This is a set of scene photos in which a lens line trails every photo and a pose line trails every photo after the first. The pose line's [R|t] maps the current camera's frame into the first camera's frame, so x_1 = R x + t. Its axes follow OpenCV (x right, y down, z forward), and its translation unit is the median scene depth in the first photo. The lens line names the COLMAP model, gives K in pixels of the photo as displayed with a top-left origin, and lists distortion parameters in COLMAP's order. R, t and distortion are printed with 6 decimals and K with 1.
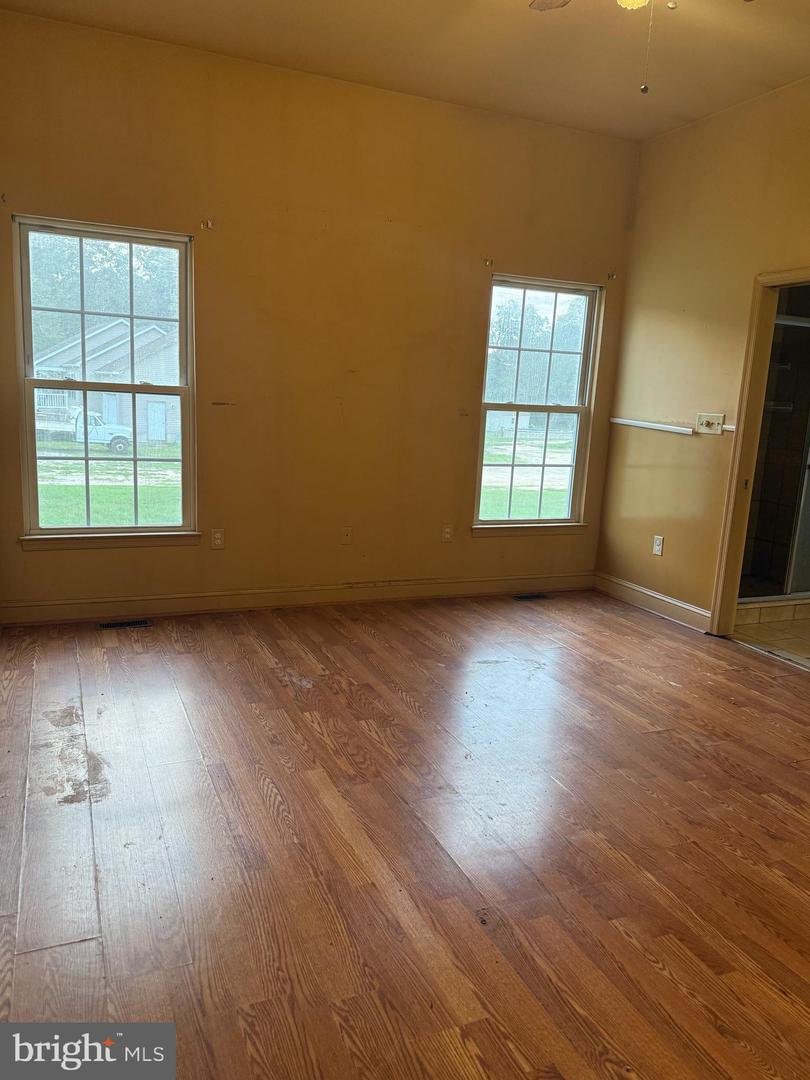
lens RADIAL K [[770.7, 0, 405.0], [0, 770.7, 540.0], [0, 0, 1]] dist [0.128871, -0.159528]
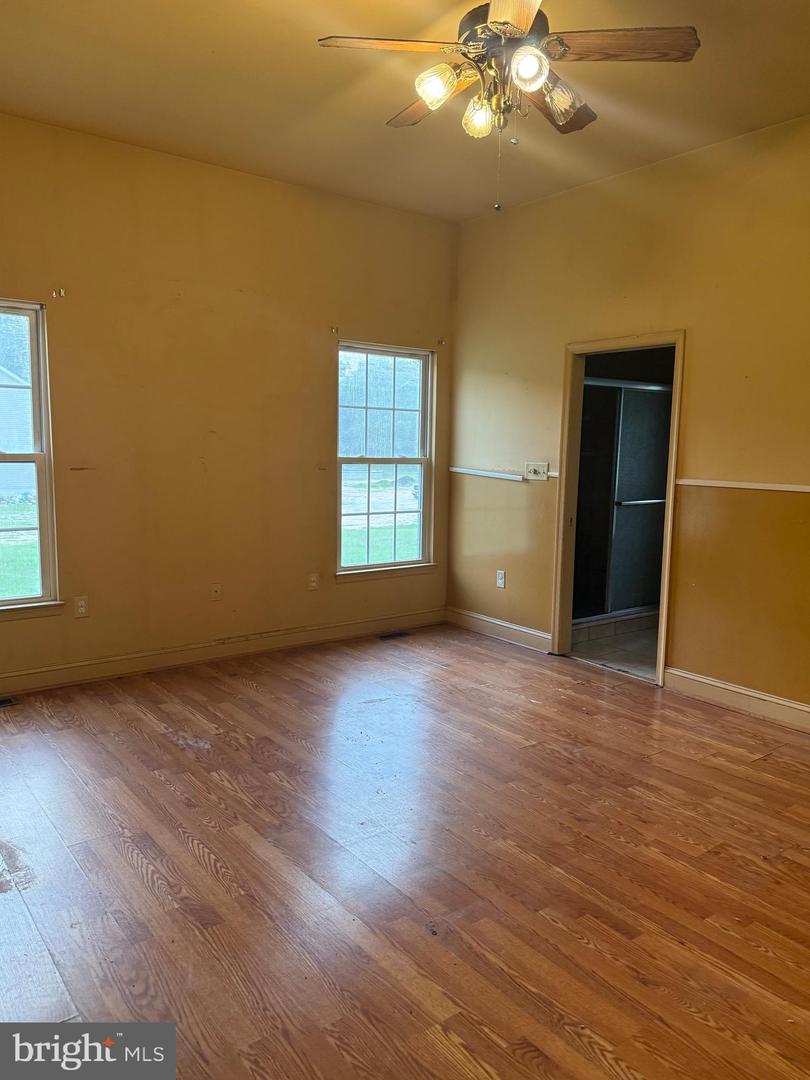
lens RADIAL K [[770.7, 0, 405.0], [0, 770.7, 540.0], [0, 0, 1]] dist [0.128871, -0.159528]
pose [[0.968484, -0.061832, 0.241278, -0.089253], [0.073043, 0.996613, -0.037792, -0.020204], [-0.238123, 0.054225, 0.969720, -0.060719]]
